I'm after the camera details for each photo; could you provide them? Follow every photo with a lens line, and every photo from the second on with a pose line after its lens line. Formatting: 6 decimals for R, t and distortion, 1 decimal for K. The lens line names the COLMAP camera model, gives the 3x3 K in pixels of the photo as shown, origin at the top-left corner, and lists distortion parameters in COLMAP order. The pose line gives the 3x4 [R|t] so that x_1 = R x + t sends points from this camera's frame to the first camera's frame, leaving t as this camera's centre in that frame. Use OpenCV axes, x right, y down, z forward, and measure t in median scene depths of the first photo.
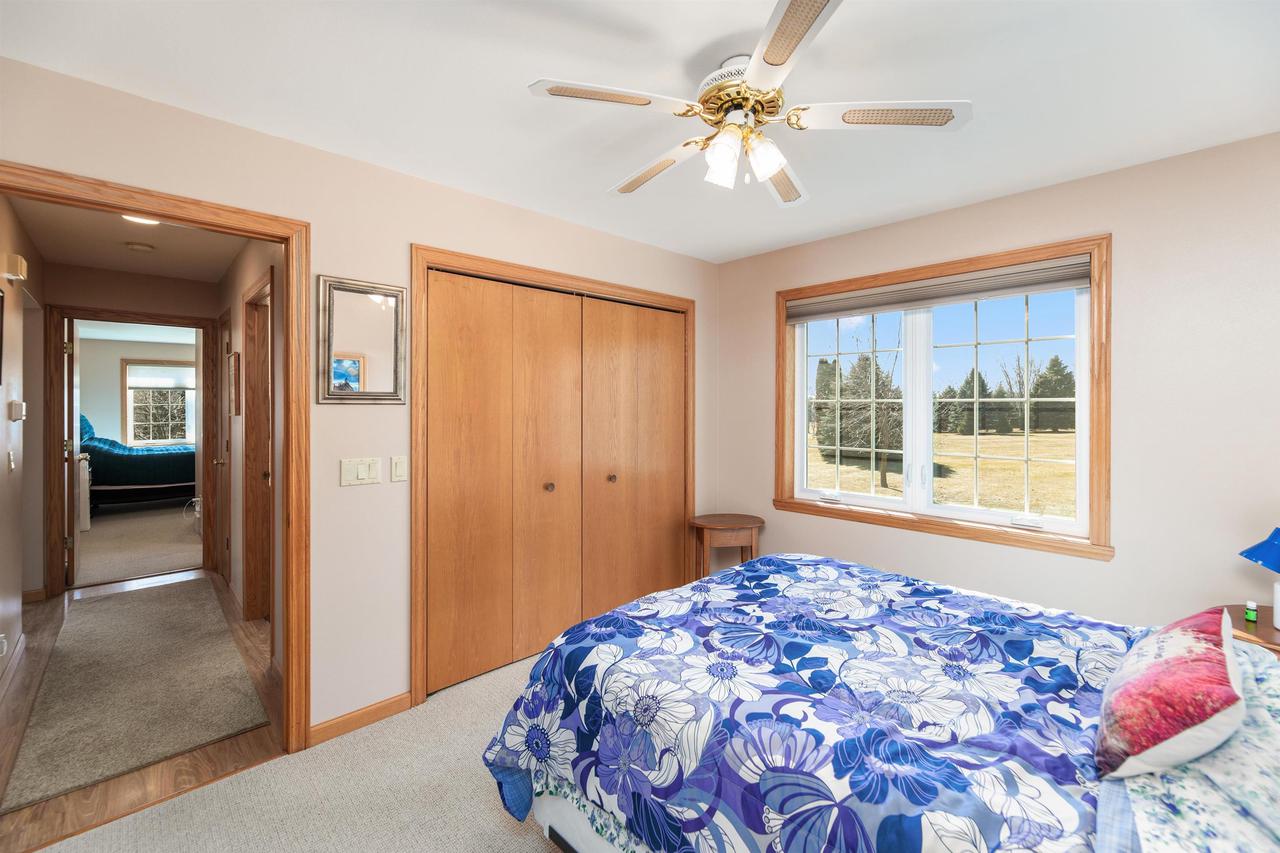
lens RADIAL K [[534.6, 0, 639.7], [0, 534.6, 409.5], [0, 0, 1]] dist [-0.000094, -0.000003]
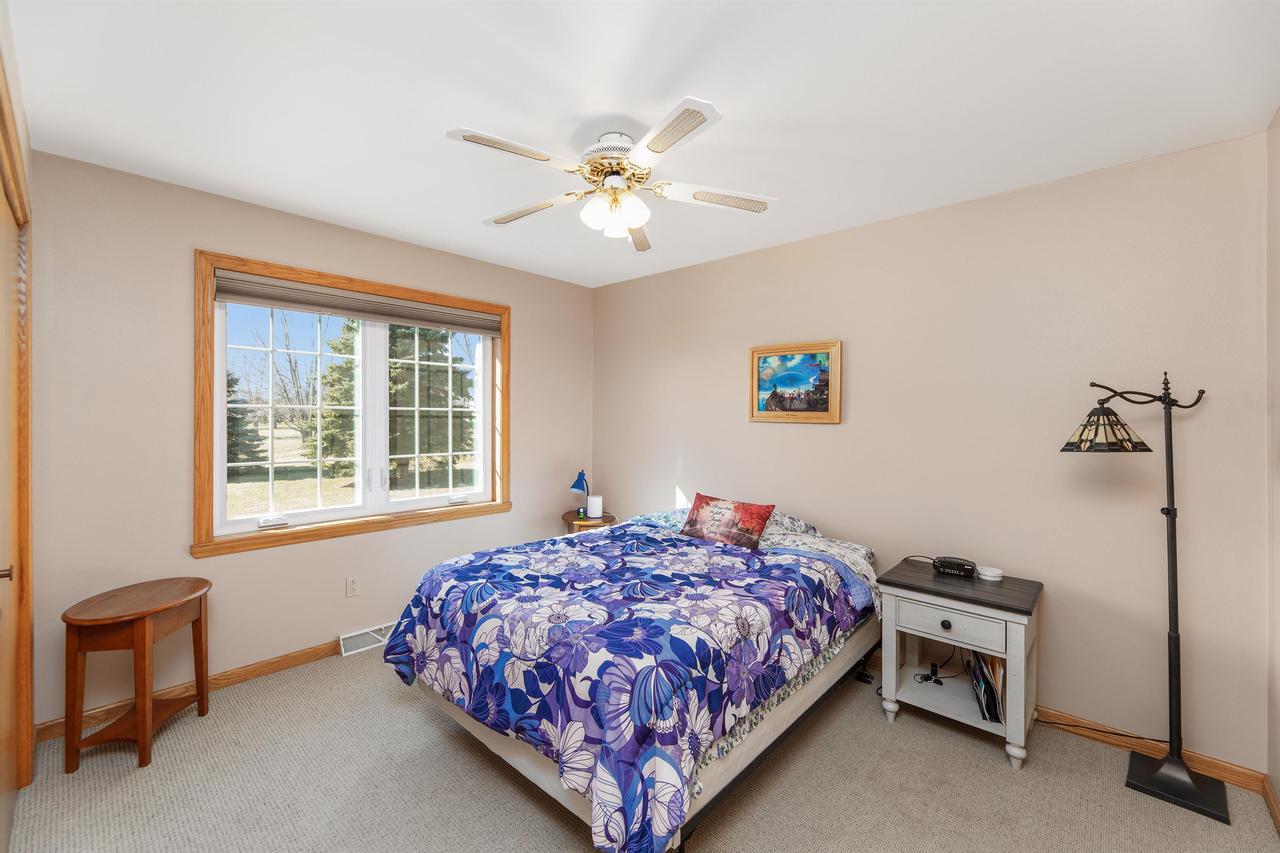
lens RADIAL K [[524.6, 0, 639.8], [0, 524.6, 420.5], [0, 0, 1]] dist [-0.000839, -0.000052]
pose [[-0.060831, -0.009515, 0.998103, -1.000046], [-0.001065, 0.999955, 0.009467, -0.004886], [-0.998148, -0.000487, -0.060838, 0.989782]]
